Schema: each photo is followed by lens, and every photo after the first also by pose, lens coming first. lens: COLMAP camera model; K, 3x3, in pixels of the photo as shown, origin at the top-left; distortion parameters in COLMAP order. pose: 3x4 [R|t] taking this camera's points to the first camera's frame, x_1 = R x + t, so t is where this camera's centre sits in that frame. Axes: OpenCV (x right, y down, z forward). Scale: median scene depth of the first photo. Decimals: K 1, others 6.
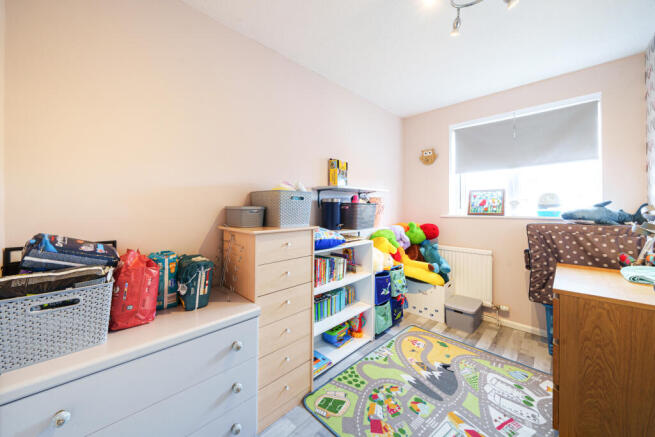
lens RADIAL K [[246.2, 0, 327.5], [0, 246.2, 207.9], [0, 0, 1]] dist [0.000764, 0.000026]
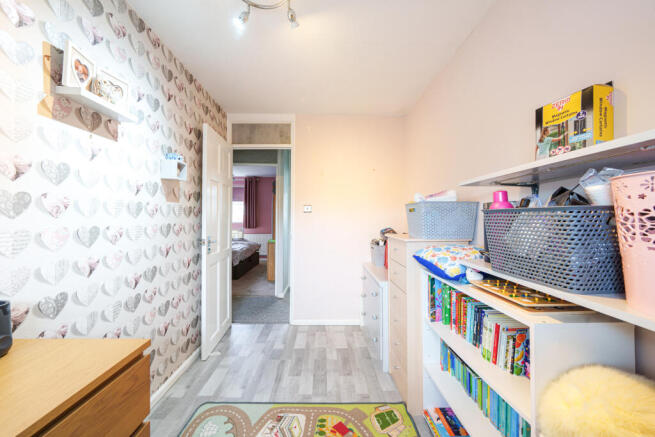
lens RADIAL K [[246.2, 0, 327.5], [0, 246.2, 207.9], [0, 0, 1]] dist [0.000764, 0.000026]
pose [[-0.711487, -0.020849, -0.702390, 0.472913], [0.001837, 0.999501, -0.031530, -0.007775], [0.702697, -0.023724, -0.711094, 0.821282]]
